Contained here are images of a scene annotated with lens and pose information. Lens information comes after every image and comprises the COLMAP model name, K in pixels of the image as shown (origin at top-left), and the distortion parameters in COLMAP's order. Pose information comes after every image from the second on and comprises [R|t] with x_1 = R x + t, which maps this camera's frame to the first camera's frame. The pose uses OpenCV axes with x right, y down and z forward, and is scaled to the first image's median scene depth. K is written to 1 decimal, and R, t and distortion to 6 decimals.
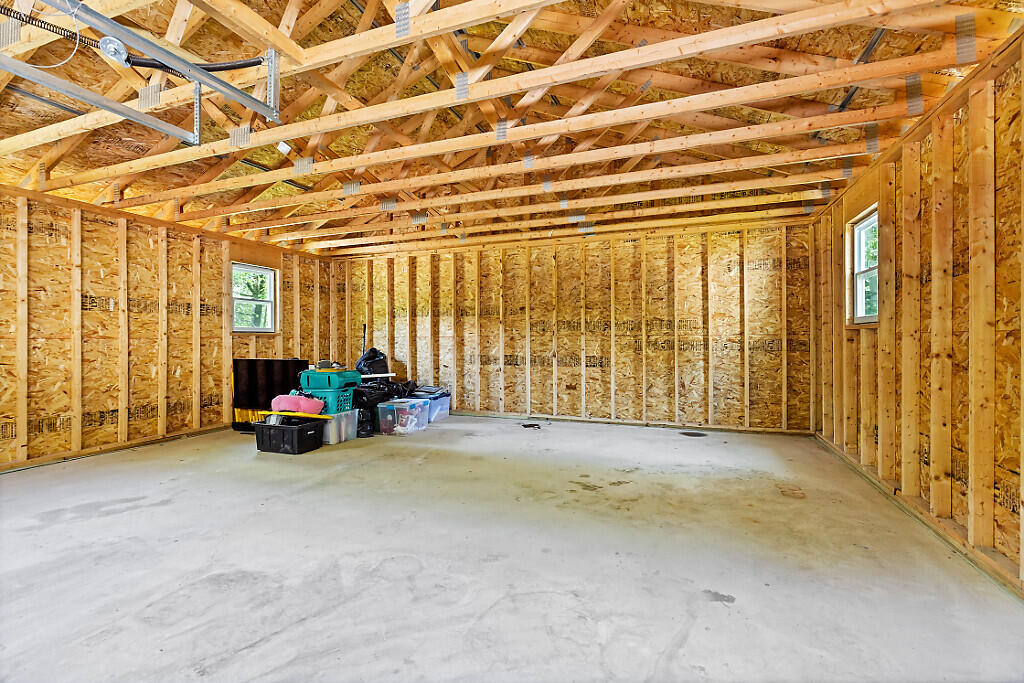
lens RADIAL K [[461.7, 0, 507.5], [0, 461.7, 342.5], [0, 0, 1]] dist [-0.001866, -0.000164]
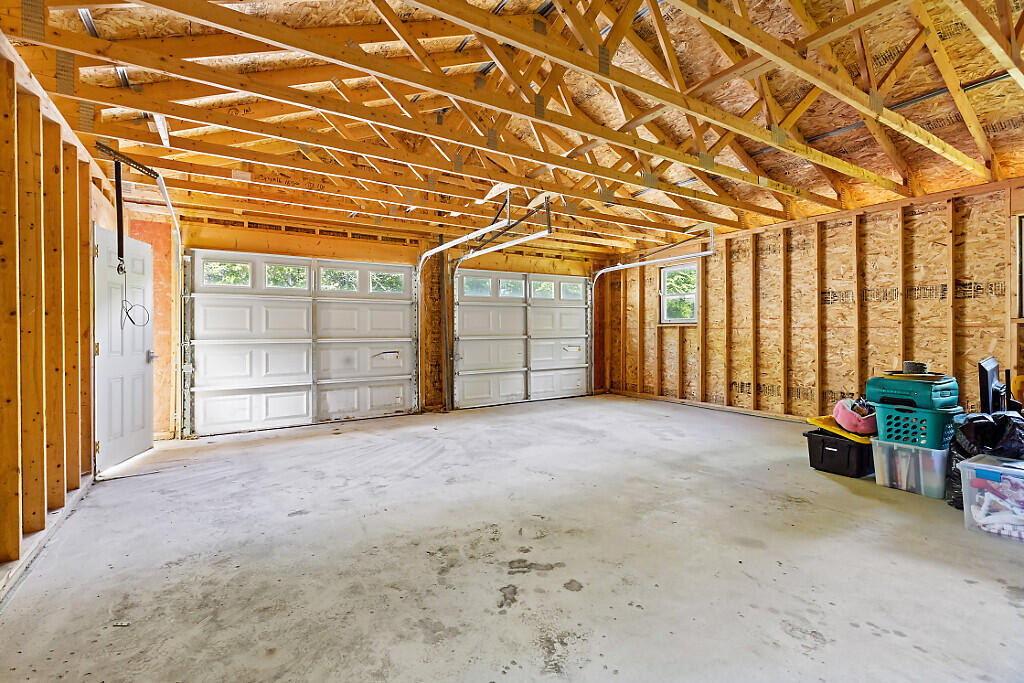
lens RADIAL K [[461.7, 0, 507.5], [0, 461.7, 342.5], [0, 0, 1]] dist [-0.001866, -0.000164]
pose [[-0.595872, 0.027375, -0.802613, 0.787310], [-0.000056, 0.999417, 0.034129, -0.018451], [0.803080, 0.020382, -0.595523, 1.540415]]
